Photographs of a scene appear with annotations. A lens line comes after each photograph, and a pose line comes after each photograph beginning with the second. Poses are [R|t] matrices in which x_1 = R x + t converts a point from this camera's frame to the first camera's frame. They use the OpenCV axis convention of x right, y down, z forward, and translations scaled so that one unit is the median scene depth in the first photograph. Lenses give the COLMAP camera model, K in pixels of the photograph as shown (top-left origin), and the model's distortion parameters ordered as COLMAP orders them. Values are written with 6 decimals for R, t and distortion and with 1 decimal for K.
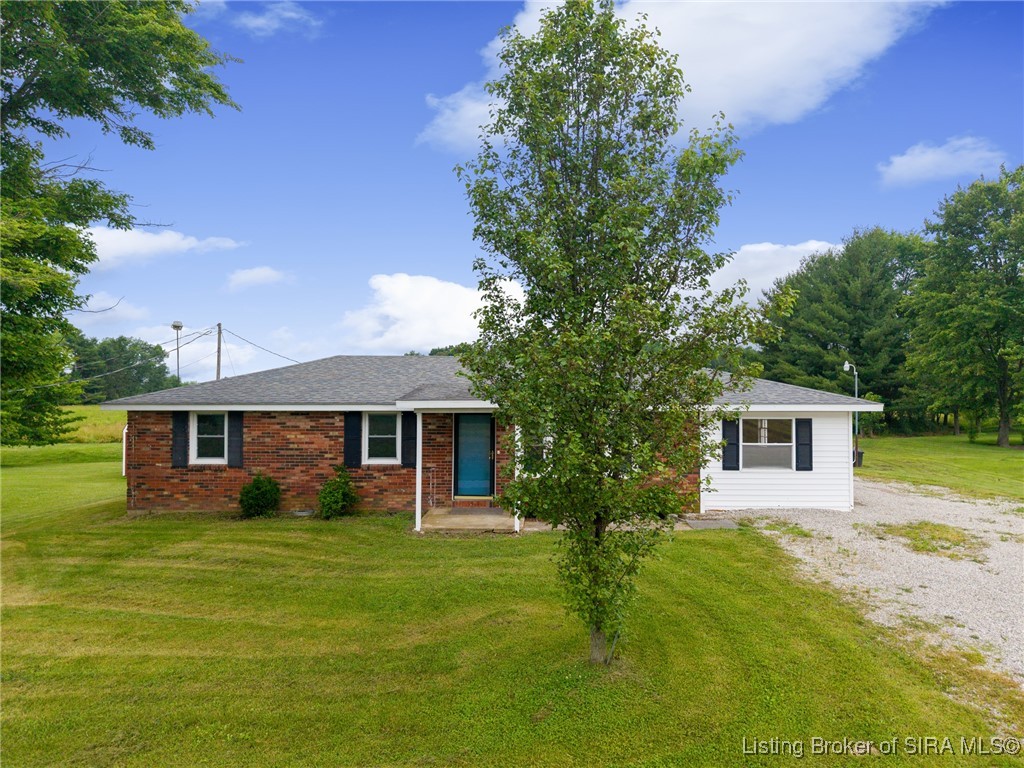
lens RADIAL K [[686.8, 0, 512.0], [0, 686.8, 384.0], [0, 0, 1]] dist [0.017936, -0.007261]
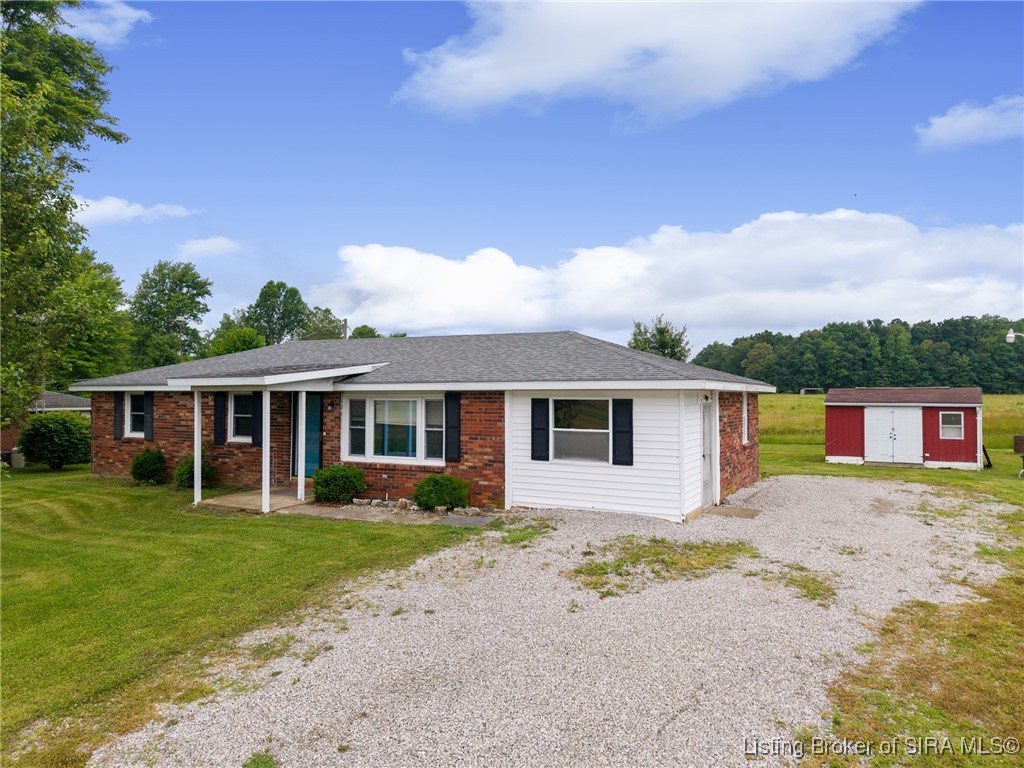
lens RADIAL K [[697.9, 0, 512.0], [0, 697.9, 384.0], [0, 0, 1]] dist [0.046252, -0.050103]
pose [[0.896432, -0.006441, -0.443135, 0.649530], [0.010741, 0.999916, 0.007194, 0.025463], [0.443052, -0.011209, 0.896426, 0.226739]]
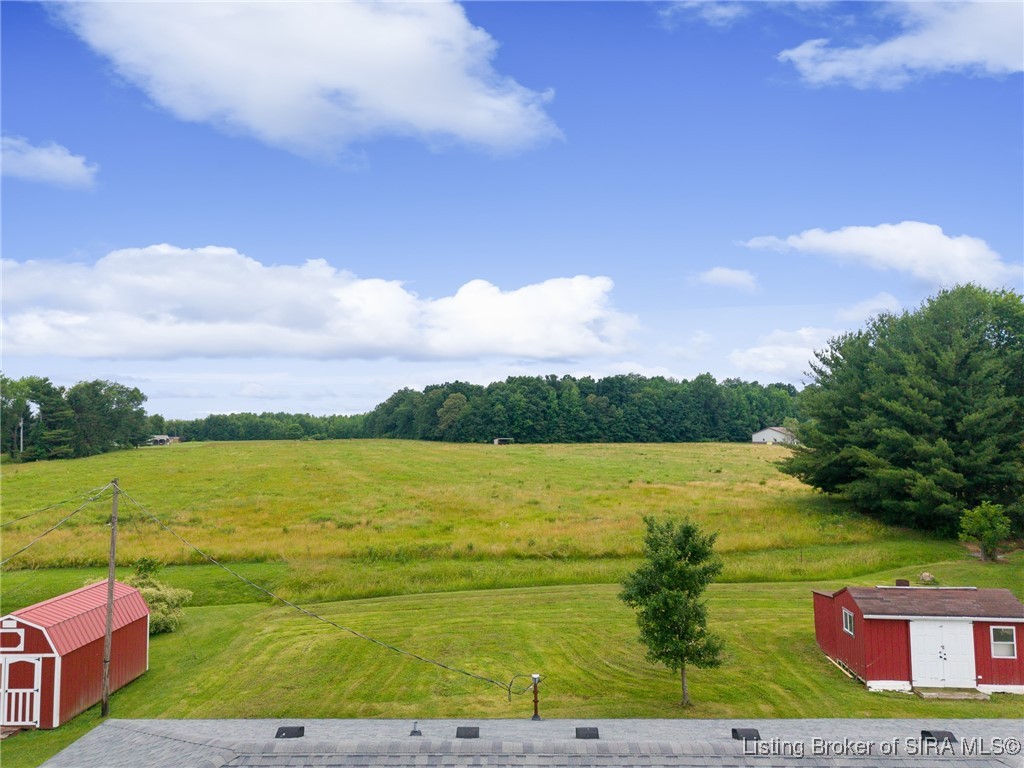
lens RADIAL K [[686.8, 0, 512.0], [0, 686.8, 384.0], [0, 0, 1]] dist [0.017936, -0.007261]
pose [[0.999920, -0.007396, 0.010286, -0.108773], [0.007773, 0.999281, -0.037112, -0.308563], [-0.010004, 0.037189, 0.999258, 0.680708]]
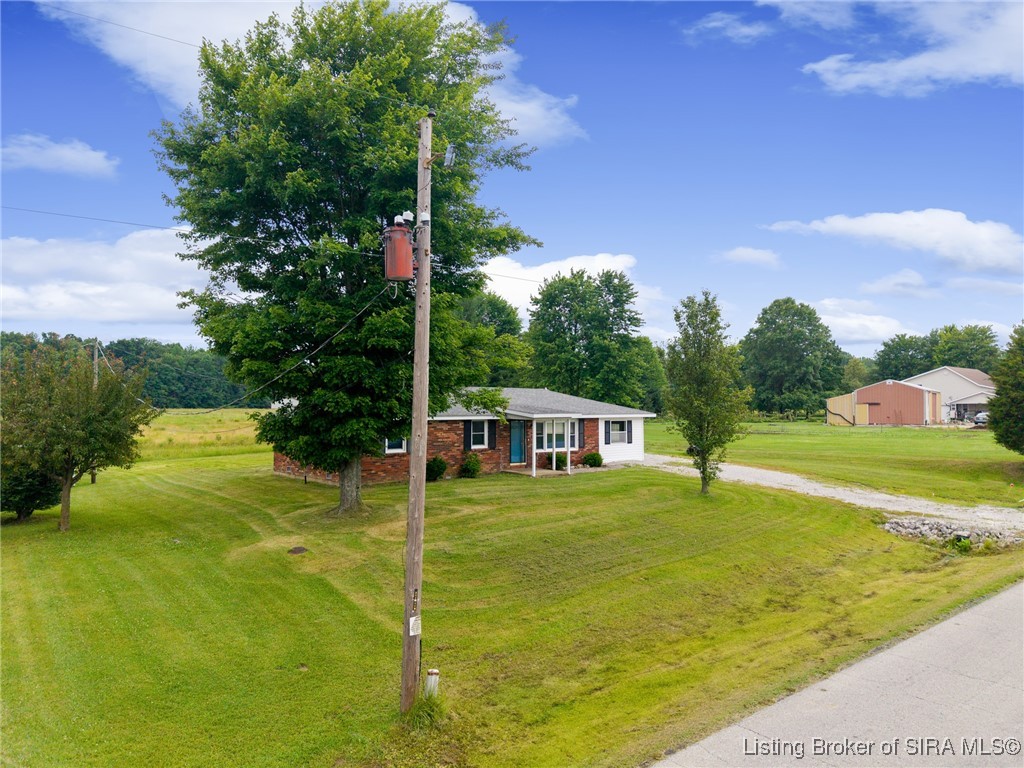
lens RADIAL K [[697.9, 0, 512.0], [0, 697.9, 384.0], [0, 0, 1]] dist [0.046252, -0.050103]
pose [[0.752075, 0.018531, 0.658817, -1.355063], [-0.014222, 0.999828, -0.011888, -0.034513], [-0.658924, -0.000429, 0.752209, -0.463730]]
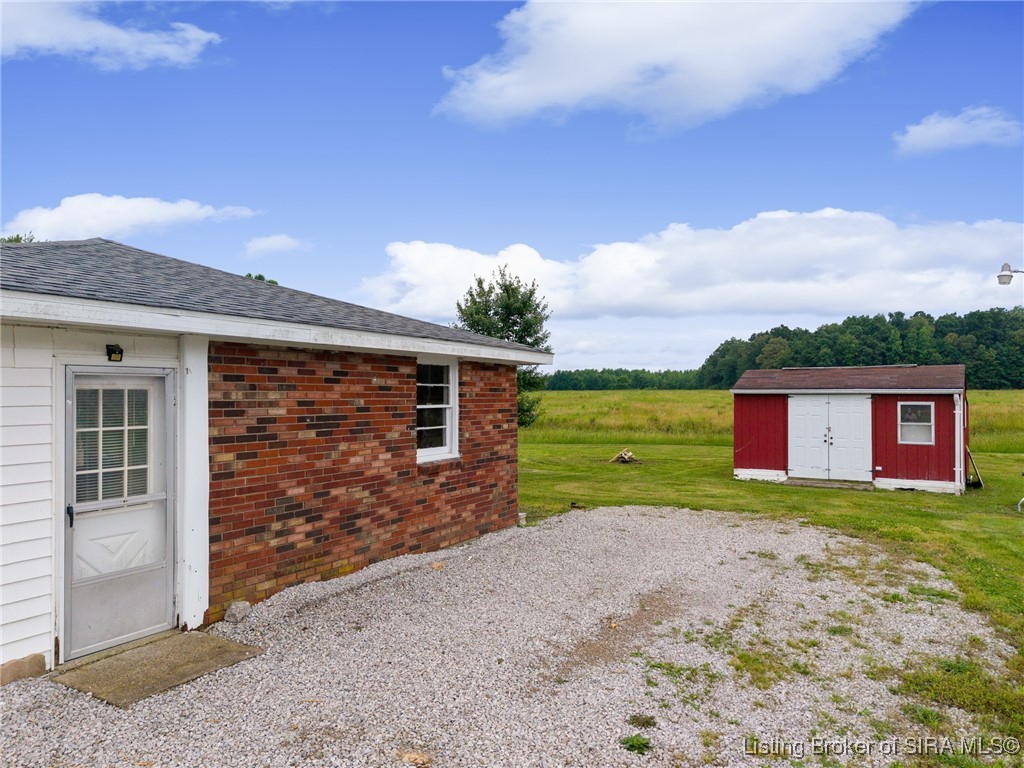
lens RADIAL K [[686.8, 0, 512.0], [0, 686.8, 384.0], [0, 0, 1]] dist [0.017936, -0.007261]
pose [[0.877705, -0.008376, -0.479128, 0.791050], [0.014446, 0.999855, 0.008983, 0.064509], [0.478984, -0.014806, 0.877699, 0.892107]]
